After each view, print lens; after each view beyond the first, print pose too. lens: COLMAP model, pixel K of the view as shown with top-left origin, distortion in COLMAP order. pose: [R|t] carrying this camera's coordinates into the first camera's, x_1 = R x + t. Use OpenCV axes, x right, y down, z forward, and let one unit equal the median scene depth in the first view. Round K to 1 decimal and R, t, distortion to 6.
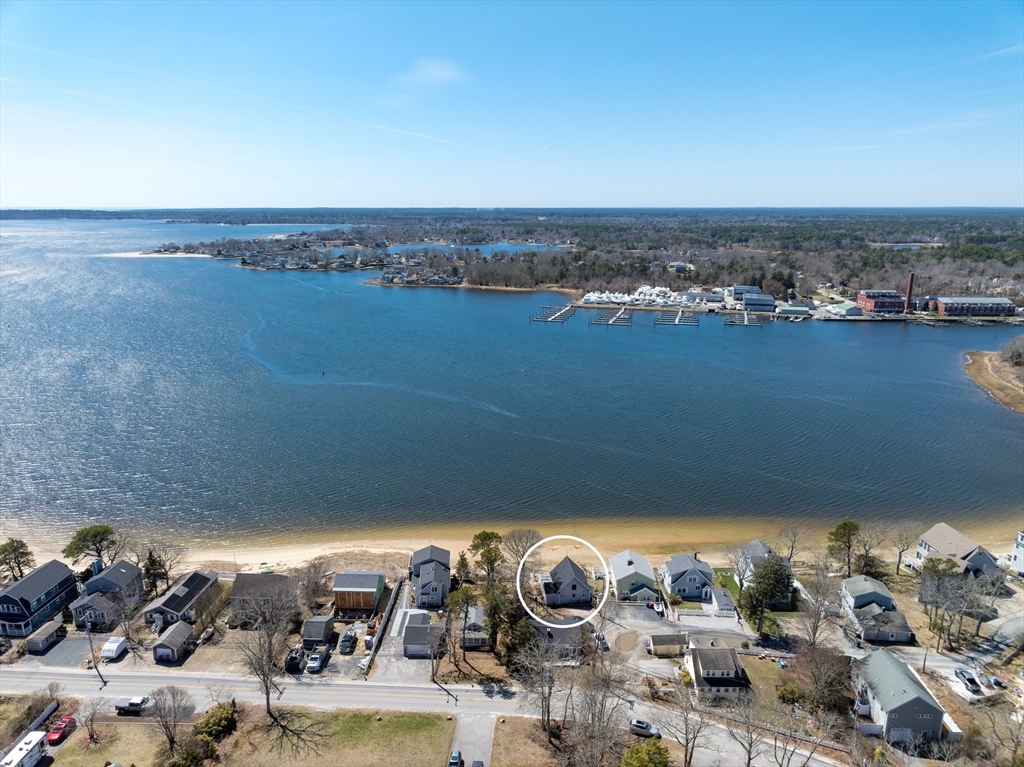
lens RADIAL K [[705.8, 0, 511.6], [0, 705.8, 352.9], [0, 0, 1]] dist [-0.001222, -0.002327]
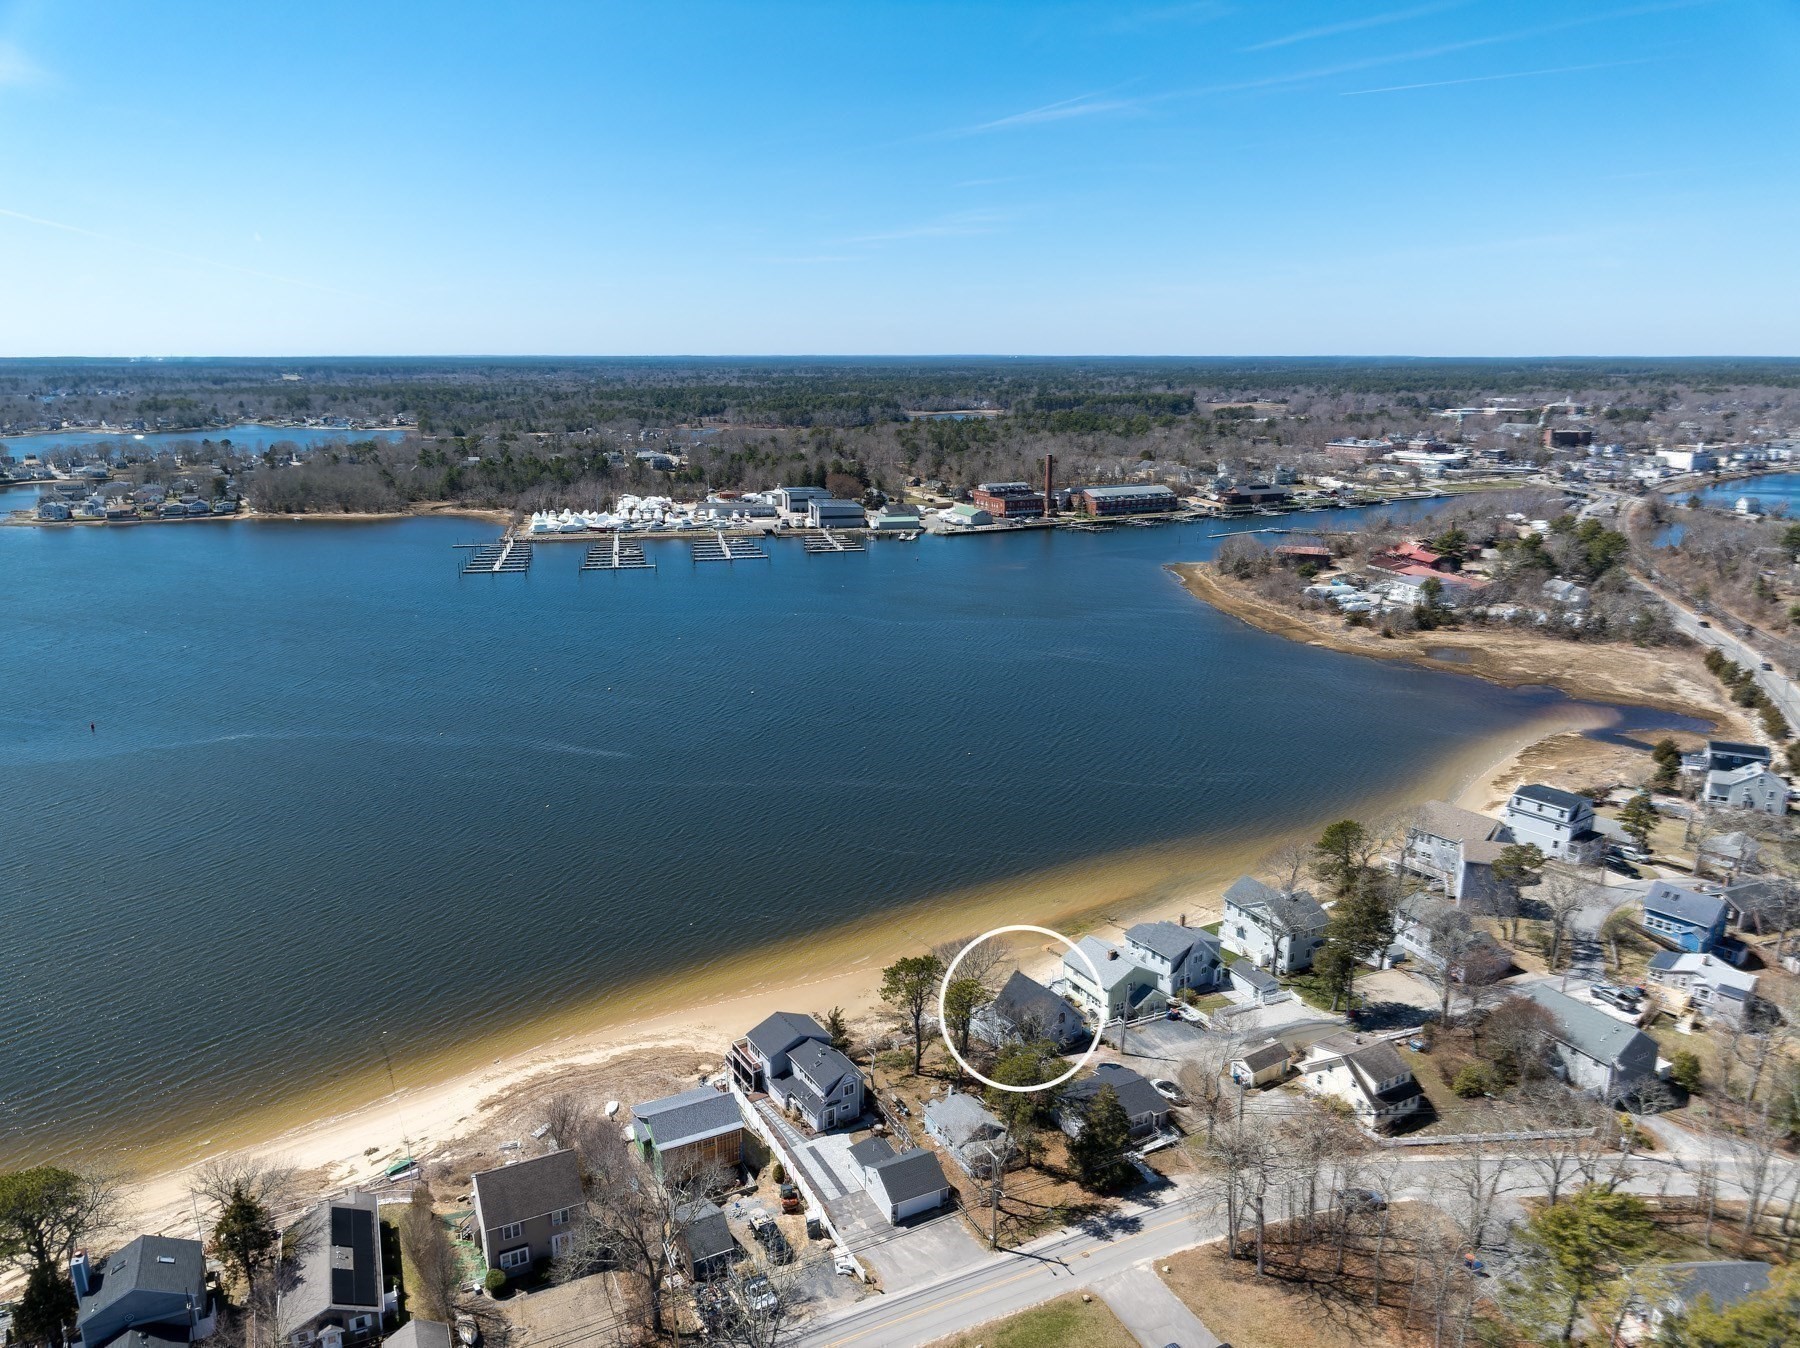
lens RADIAL K [[1242.0, 0, 899.4], [0, 1242.0, 640.9], [0, 0, 1]] dist [-0.006244, -0.001672]
pose [[0.873968, -0.107898, 0.473853, -0.119686], [0.097333, 0.994149, 0.046851, -0.007826], [-0.476136, 0.005175, 0.879356, 0.046018]]
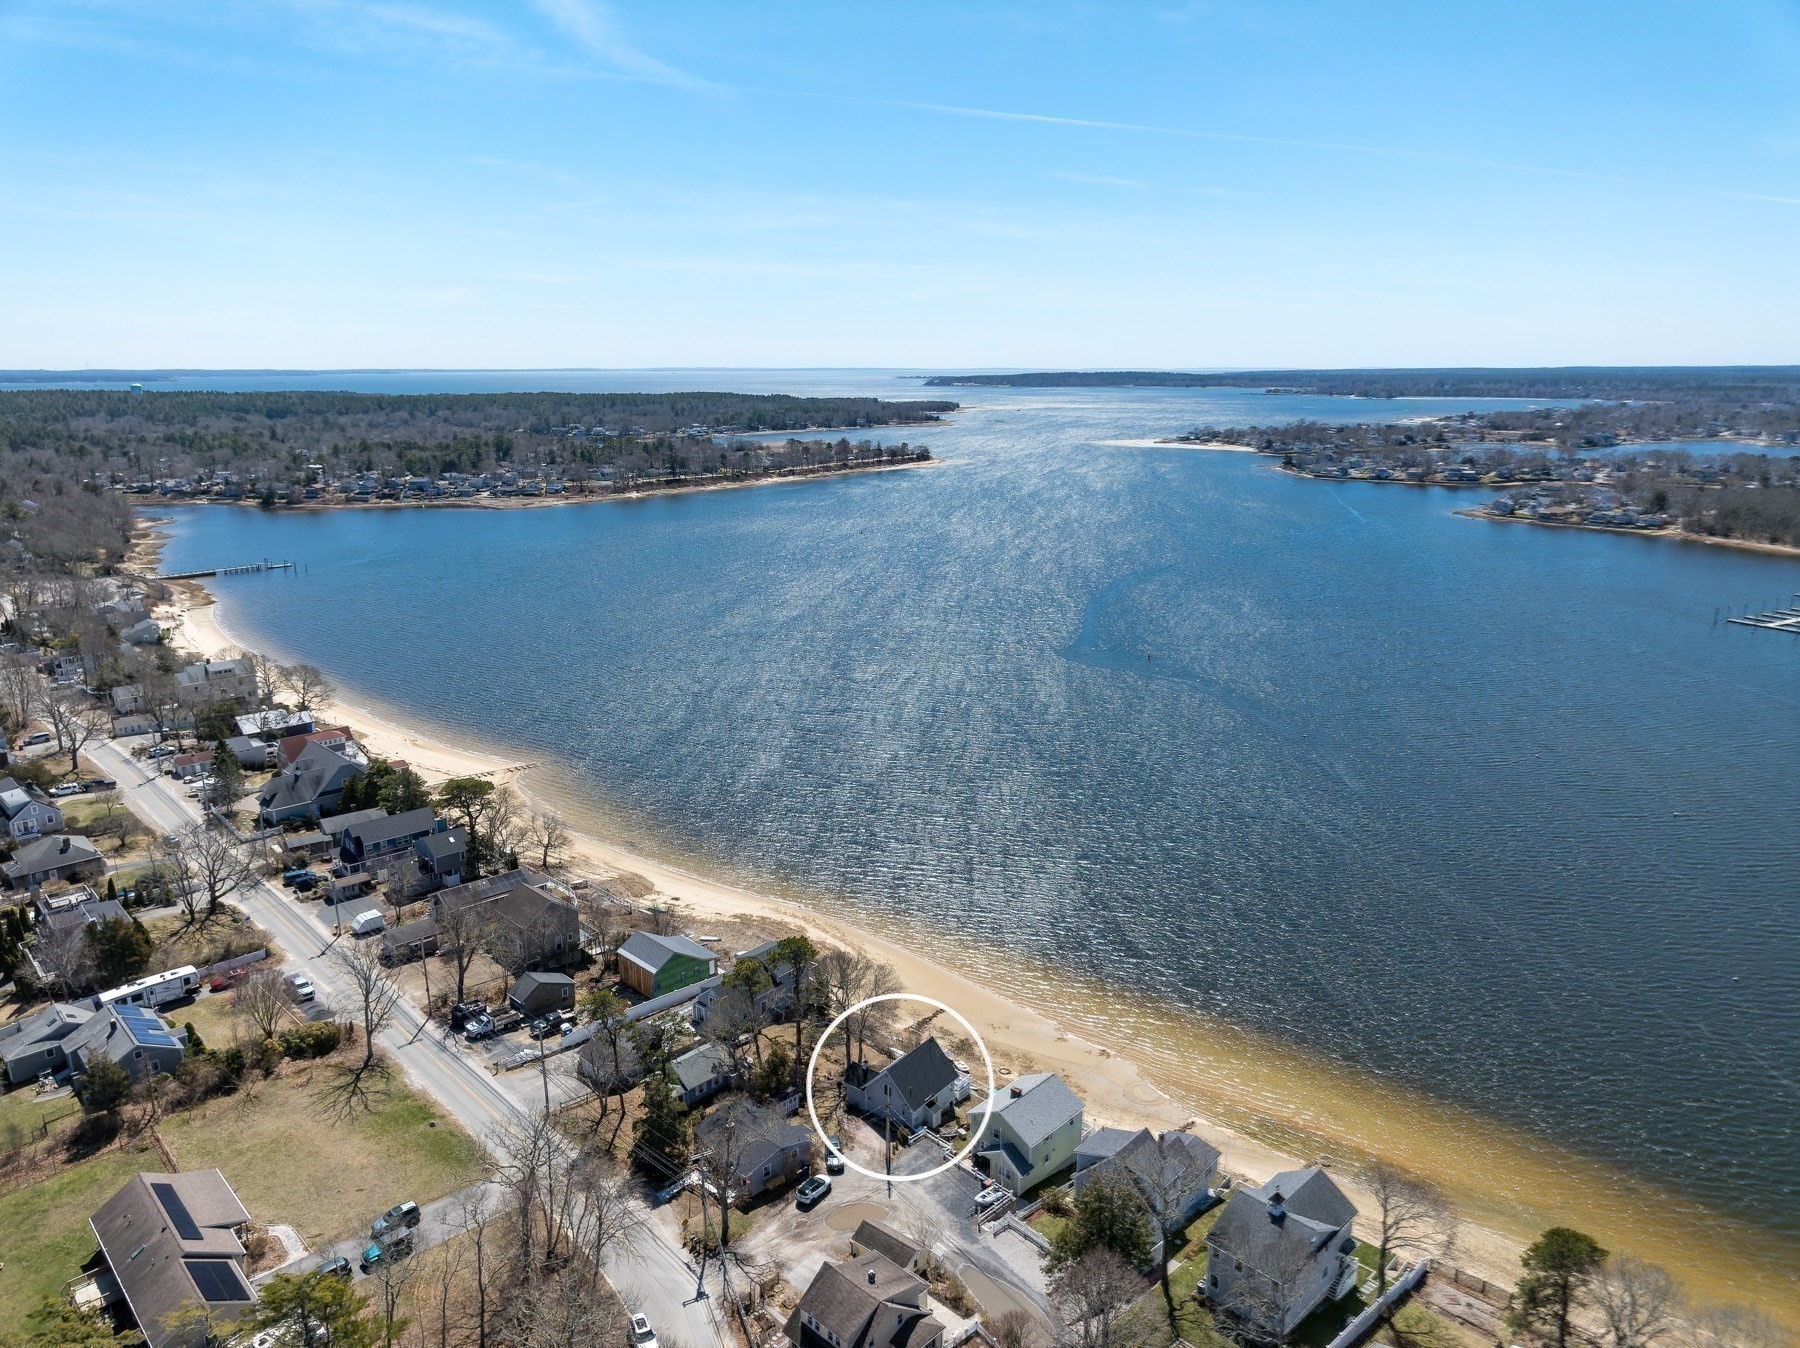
lens RADIAL K [[1242.0, 0, 899.4], [0, 1242.0, 640.9], [0, 0, 1]] dist [-0.006244, -0.001672]
pose [[0.721635, 0.142370, -0.677476, 0.172242], [-0.132962, 0.988909, 0.066188, -0.015625], [0.679385, 0.042315, 0.732561, 0.080550]]
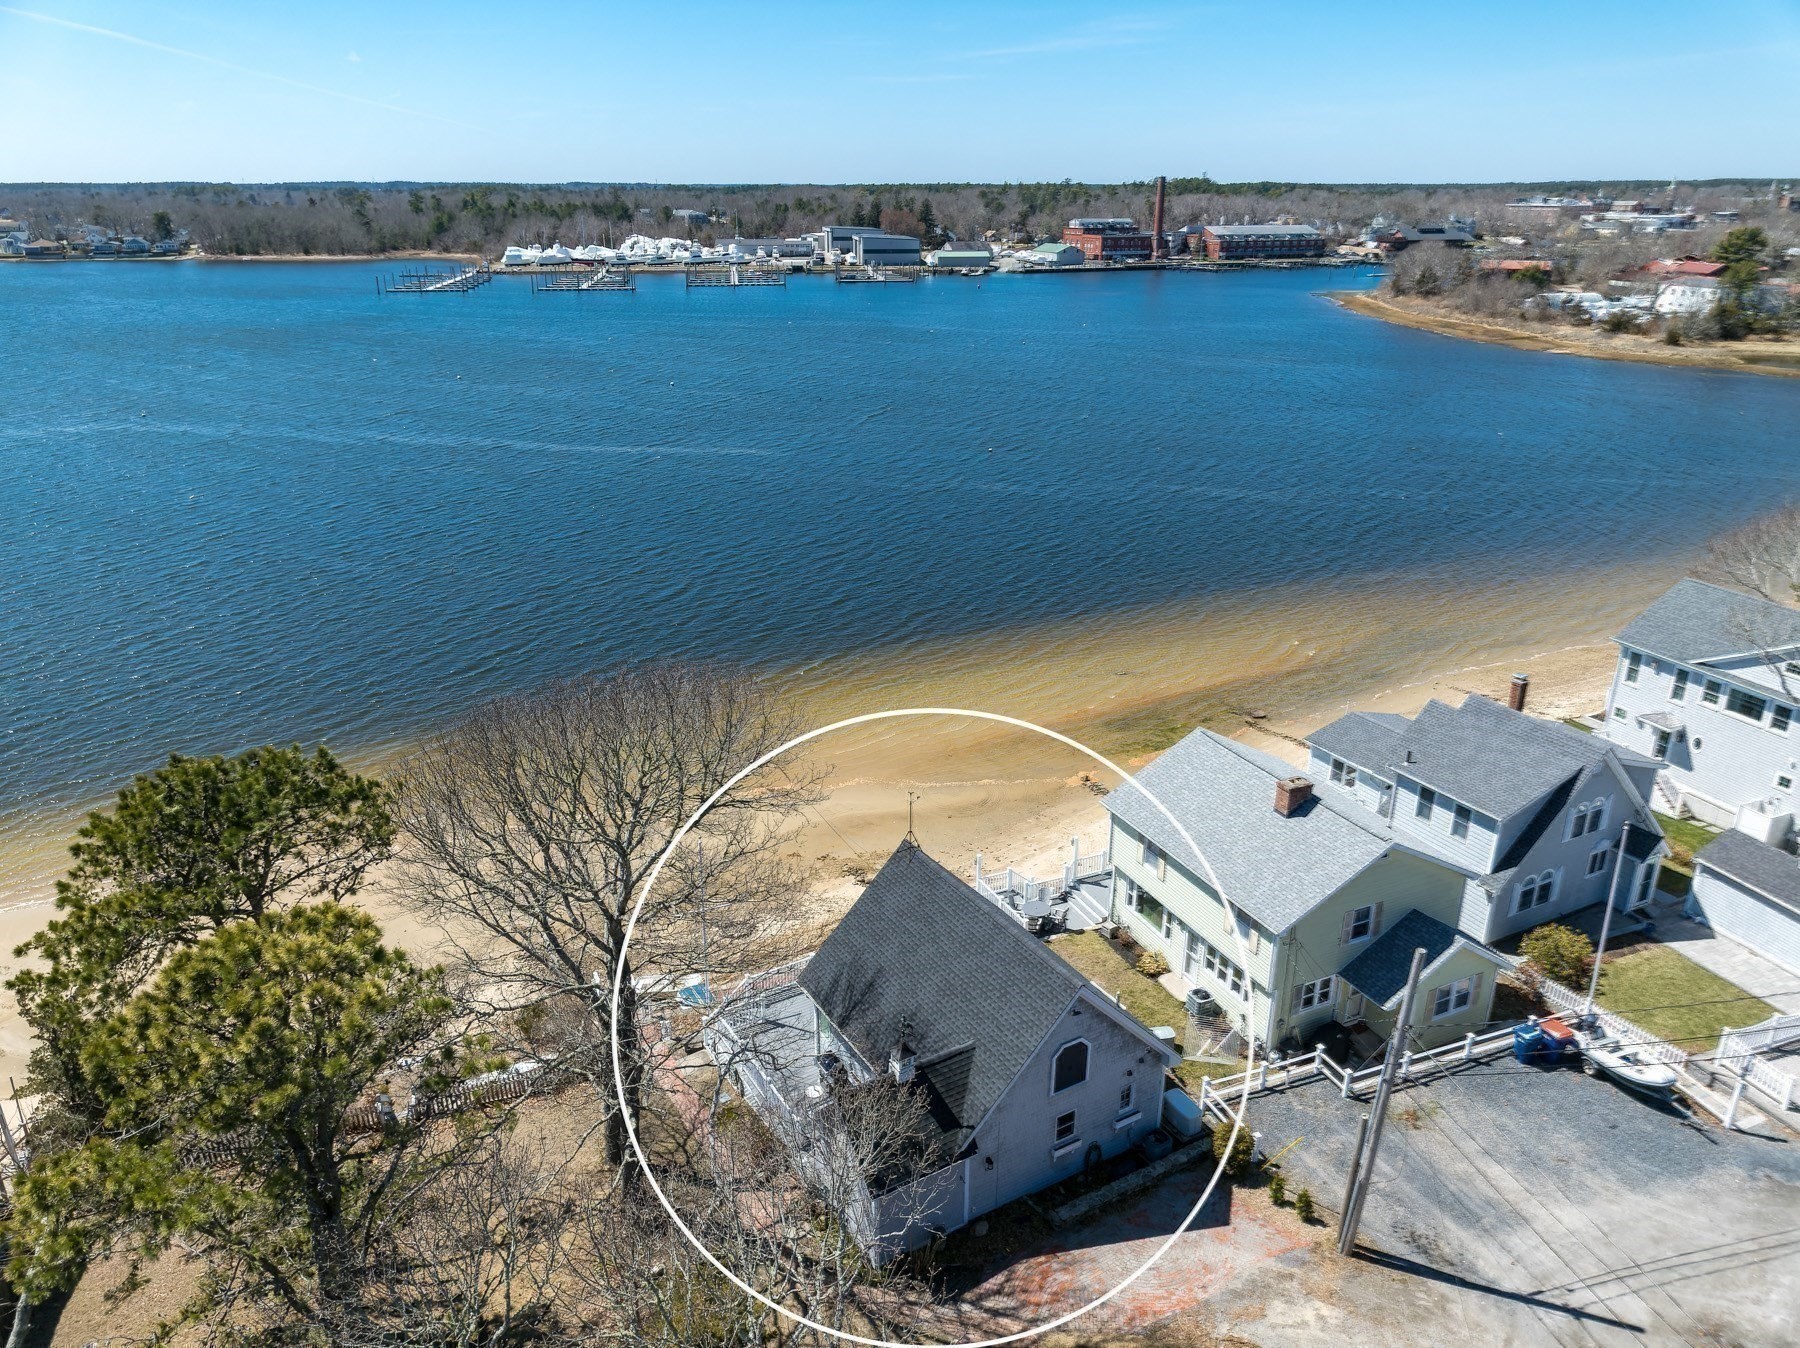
lens RADIAL K [[1242.0, 0, 899.4], [0, 1242.0, 640.9], [0, 0, 1]] dist [-0.006244, -0.001672]
pose [[0.911757, -0.139804, 0.386204, -0.003515], [0.082802, 0.983547, 0.160559, 0.056195], [-0.402297, -0.114413, 0.908332, 0.209903]]
